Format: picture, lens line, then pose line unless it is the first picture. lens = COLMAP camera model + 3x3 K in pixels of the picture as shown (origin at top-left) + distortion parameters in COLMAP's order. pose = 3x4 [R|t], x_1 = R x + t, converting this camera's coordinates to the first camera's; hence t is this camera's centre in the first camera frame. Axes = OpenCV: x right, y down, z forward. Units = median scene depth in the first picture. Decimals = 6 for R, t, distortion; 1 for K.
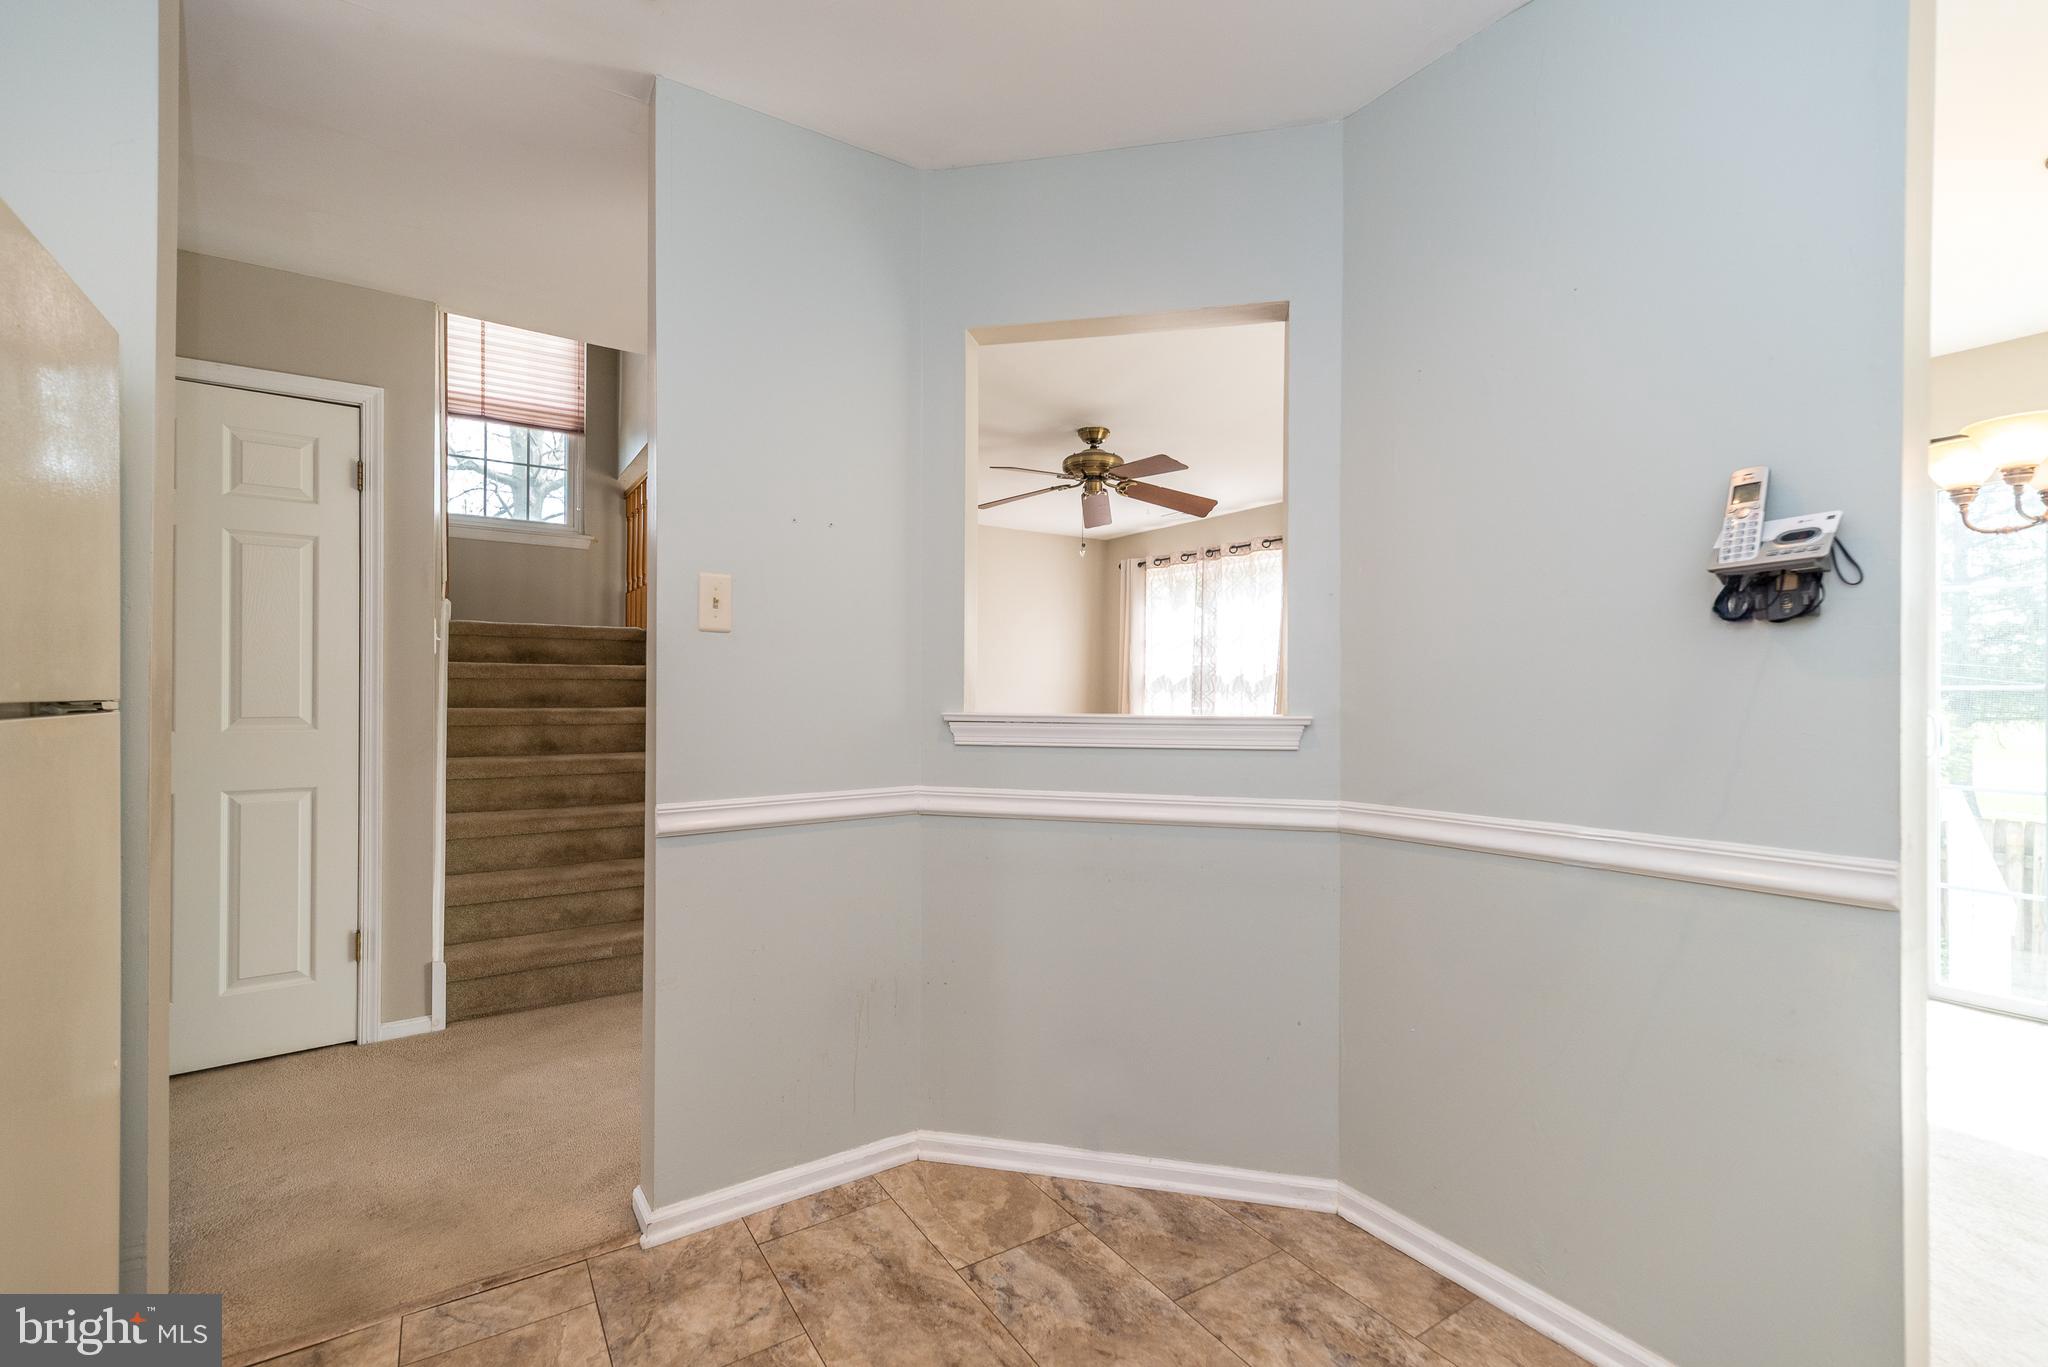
lens RADIAL K [[890.4, 0, 1025.3], [0, 890.4, 631.0], [0, 0, 1]] dist [0.000945, 0.000092]
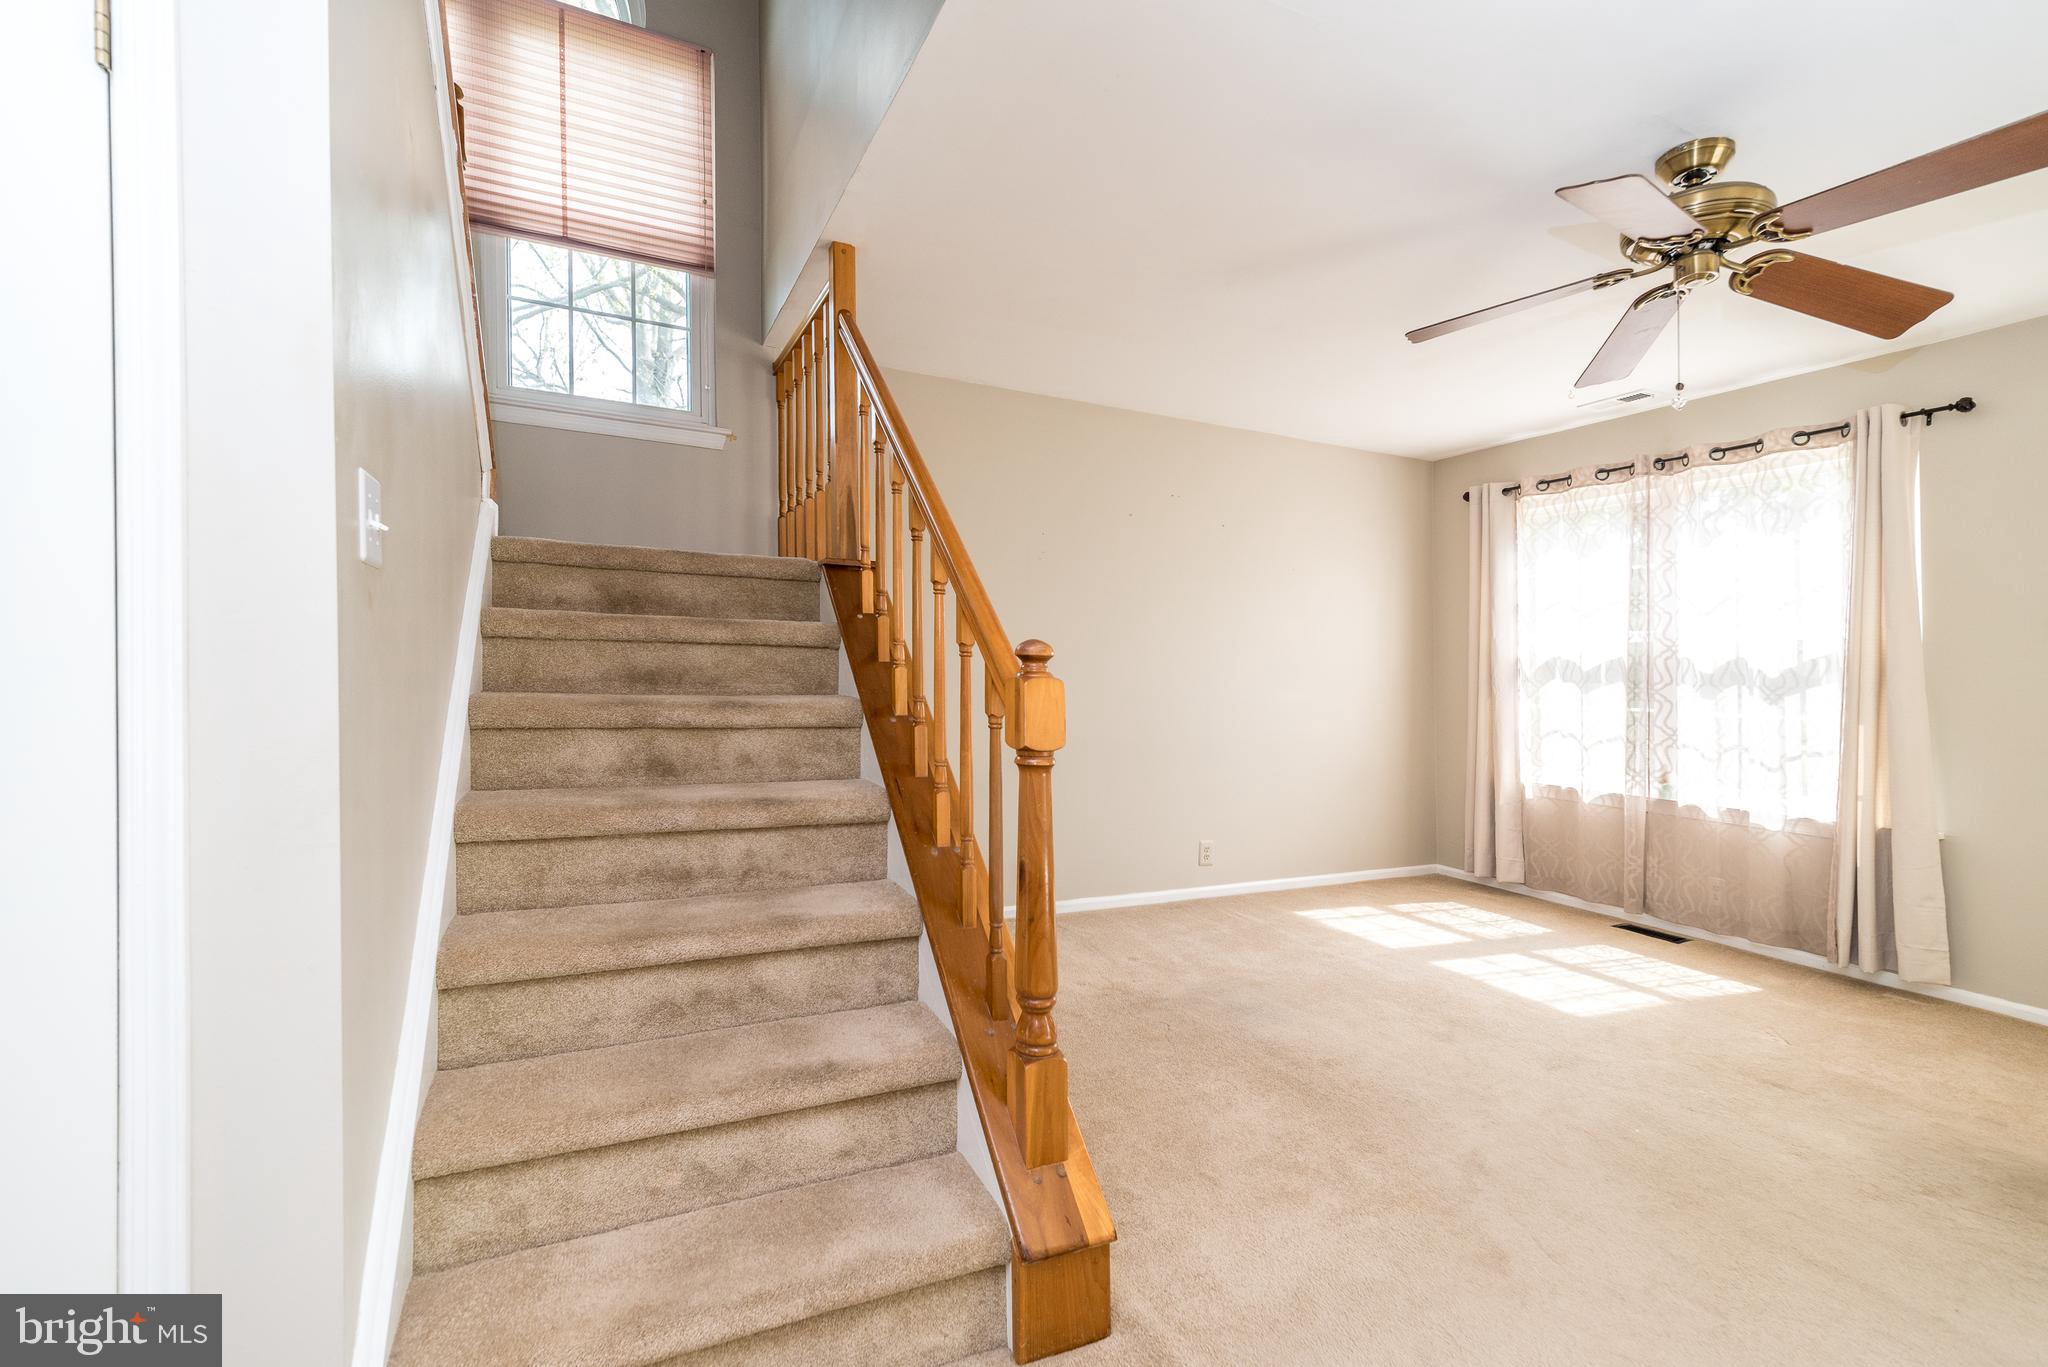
lens RADIAL K [[892.1, 0, 1024.0], [0, 892.1, 683.5], [0, 0, 1]] dist [0.000325, 0.000186]
pose [[0.991676, 0.019790, -0.127230, -0.229300], [-0.009756, 0.996826, 0.079008, 0.031888], [0.128390, -0.077109, 0.988722, 0.456097]]
